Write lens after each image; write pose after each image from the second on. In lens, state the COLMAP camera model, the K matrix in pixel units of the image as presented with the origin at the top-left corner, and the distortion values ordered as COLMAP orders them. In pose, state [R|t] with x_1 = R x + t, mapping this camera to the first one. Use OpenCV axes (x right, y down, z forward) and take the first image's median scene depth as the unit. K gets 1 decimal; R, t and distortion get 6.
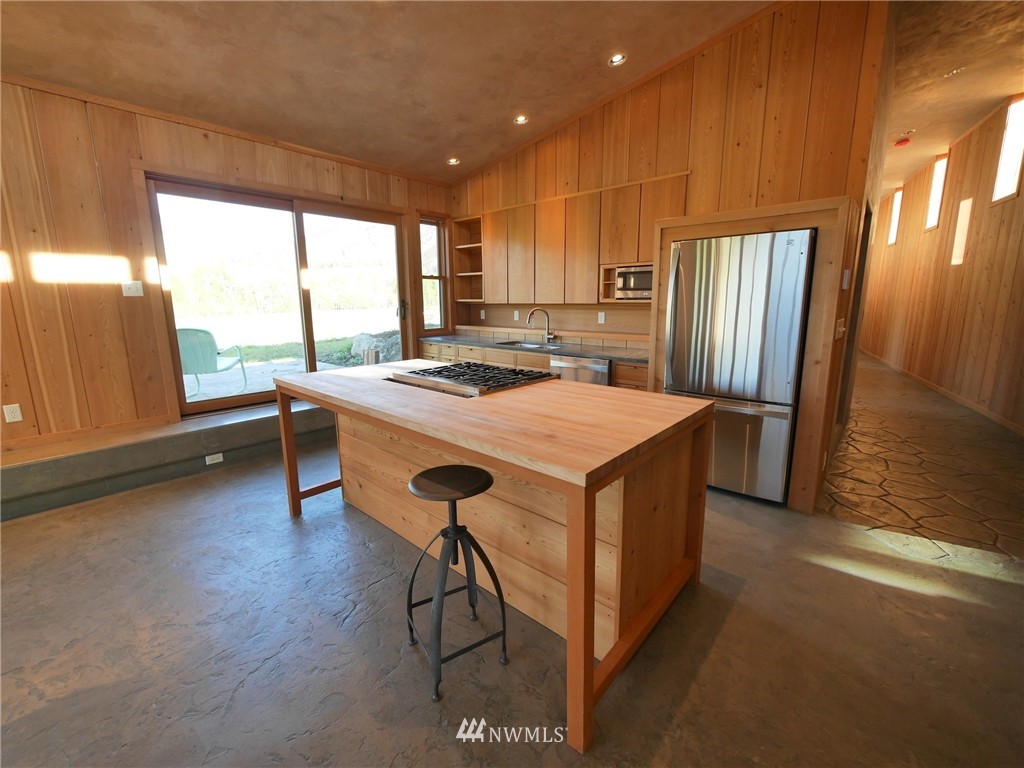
lens RADIAL K [[421.2, 0, 508.1], [0, 421.2, 374.1], [0, 0, 1]] dist [-0.004834, -0.000512]
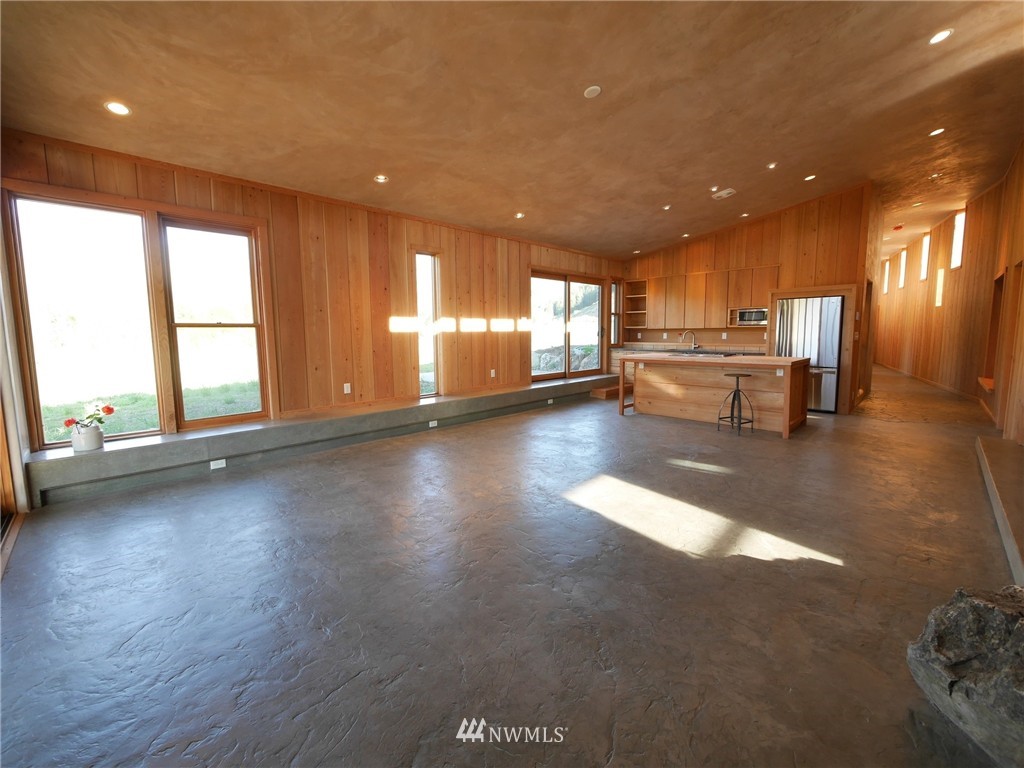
lens RADIAL K [[421.2, 0, 509.2], [0, 421.2, 373.4], [0, 0, 1]] dist [-0.004834, -0.000512]
pose [[0.998689, 0.003374, -0.051080, -0.664866], [-0.007187, 0.997185, -0.074636, 0.184796], [0.050685, 0.074905, 0.995902, -0.918022]]
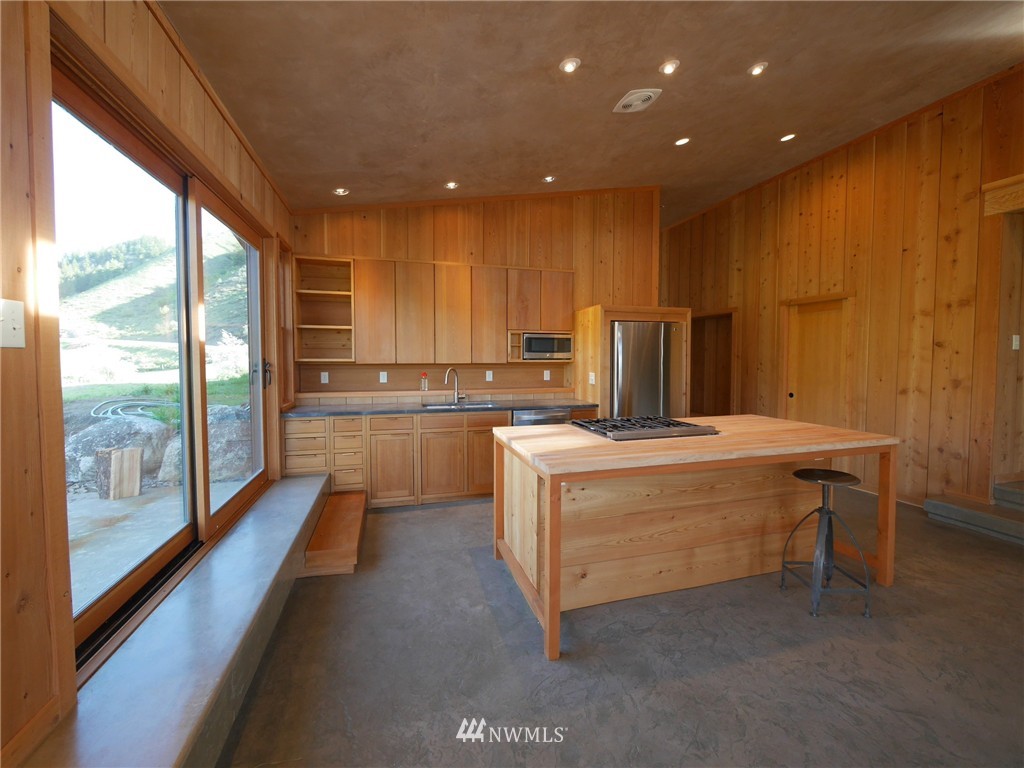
lens RADIAL K [[421.2, 0, 508.6], [0, 421.2, 374.3], [0, 0, 1]] dist [-0.004834, -0.000512]
pose [[0.526073, -0.027560, 0.849992, -0.747139], [0.144910, 0.987763, -0.057660, -0.071363], [-0.838002, 0.153506, 0.523630, 0.406055]]
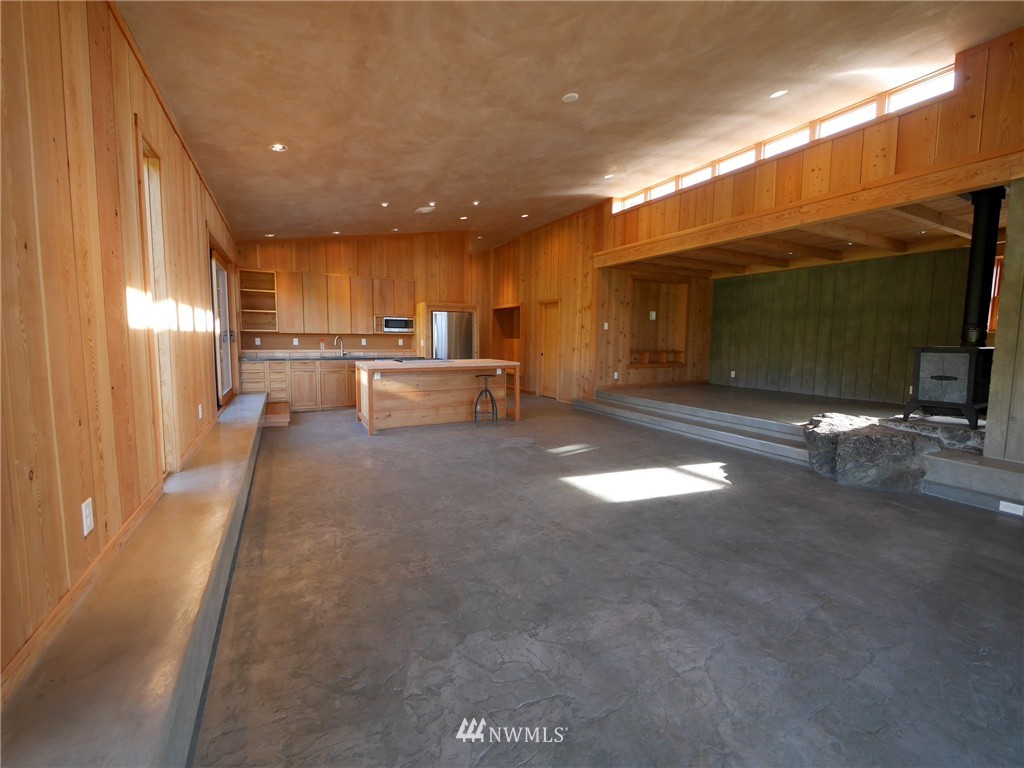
lens RADIAL K [[421.2, 0, 507.2], [0, 421.2, 375.0], [0, 0, 1]] dist [-0.004834, -0.000512]
pose [[0.336409, -0.075472, 0.938687, -1.407930], [0.151189, 0.988182, 0.025268, 0.062485], [-0.929500, 0.133419, 0.343844, -0.212190]]
